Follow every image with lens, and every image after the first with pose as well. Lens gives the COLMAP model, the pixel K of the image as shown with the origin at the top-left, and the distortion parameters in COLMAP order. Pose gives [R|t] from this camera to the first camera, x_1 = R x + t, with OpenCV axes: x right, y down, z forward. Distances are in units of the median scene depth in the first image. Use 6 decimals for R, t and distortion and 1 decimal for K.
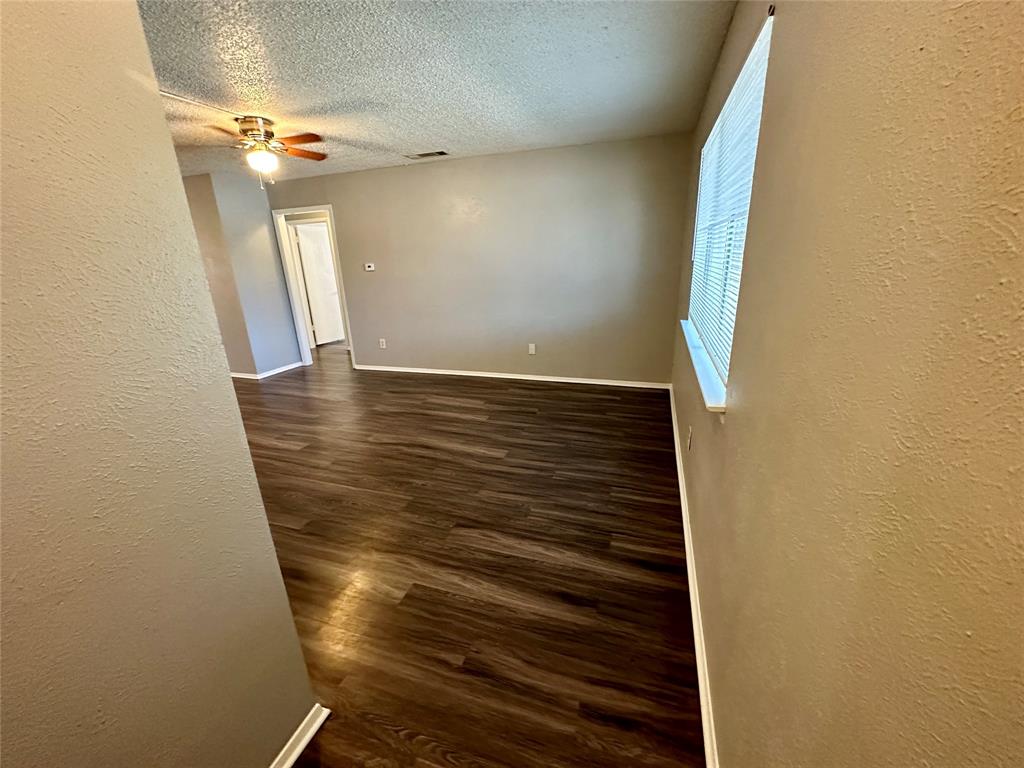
lens RADIAL K [[408.1, 0, 509.5], [0, 408.1, 382.4], [0, 0, 1]] dist [-0.003383, 0.000970]
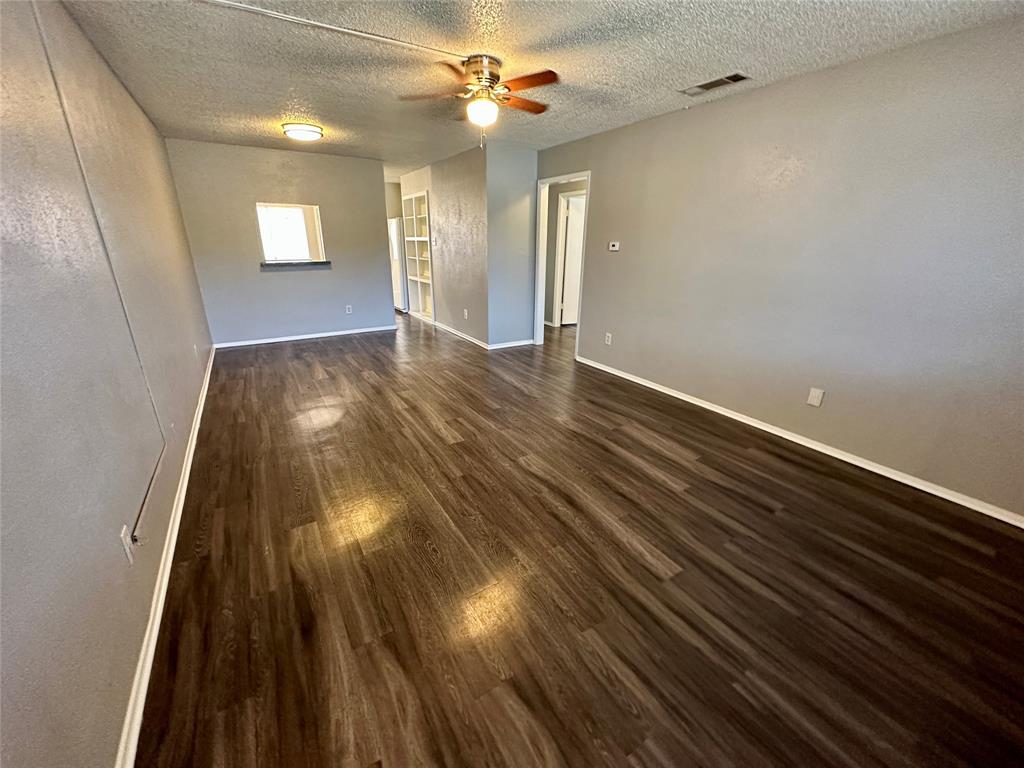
lens RADIAL K [[408.1, 0, 511.0], [0, 408.1, 383.1], [0, 0, 1]] dist [-0.003383, 0.000970]
pose [[0.771847, 0.256264, -0.581877, 0.064086], [-0.228945, 0.965807, 0.121661, -0.087774], [0.593158, 0.039314, 0.804125, 0.288996]]
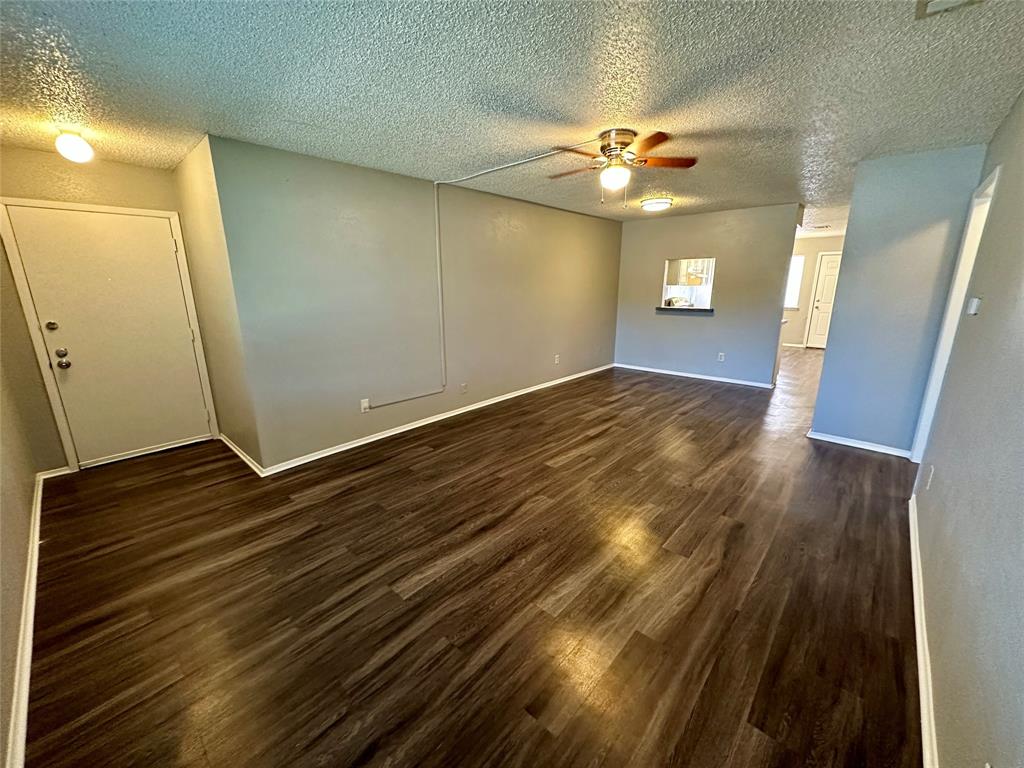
lens RADIAL K [[408.1, 0, 514.8], [0, 408.1, 377.9], [0, 0, 1]] dist [-0.003383, 0.000970]
pose [[-0.398457, 0.249208, -0.882682, 0.319501], [-0.257266, 0.893378, 0.368362, -0.331278], [0.880367, 0.373861, -0.291859, 0.962009]]
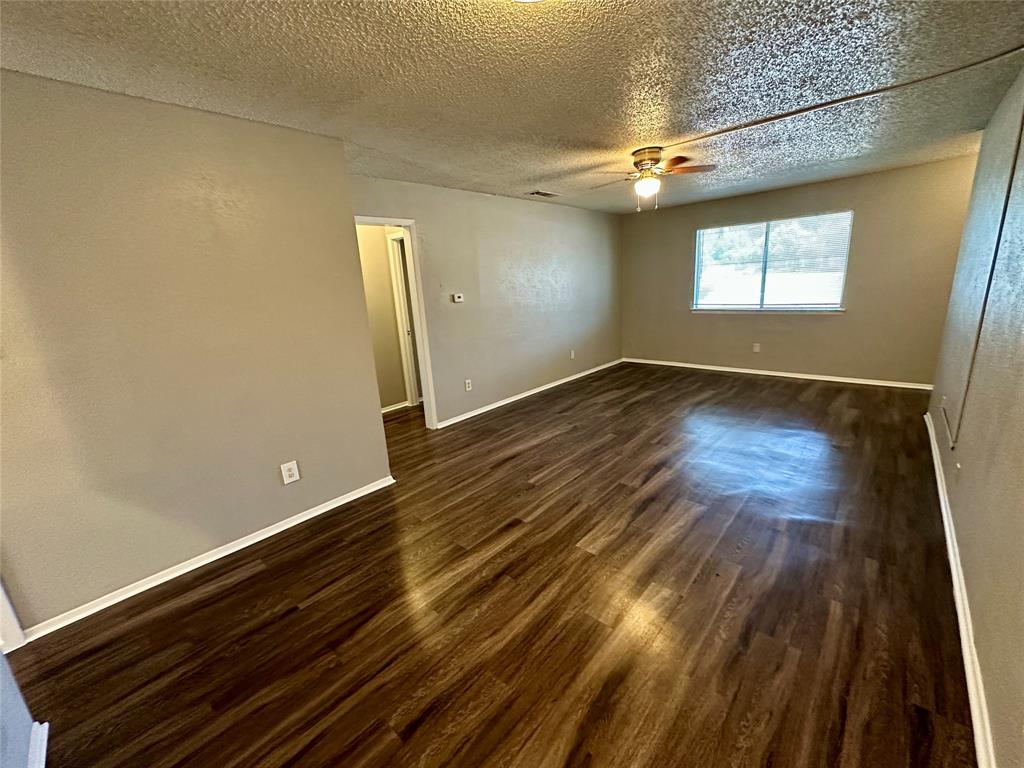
lens RADIAL K [[408.1, 0, 510.7], [0, 408.1, 385.0], [0, 0, 1]] dist [-0.003383, 0.000970]
pose [[0.412238, -0.210258, 0.886482, -1.434410], [0.316186, 0.945548, 0.077233, -0.185670], [-0.854451, 0.248455, 0.456272, 0.738202]]
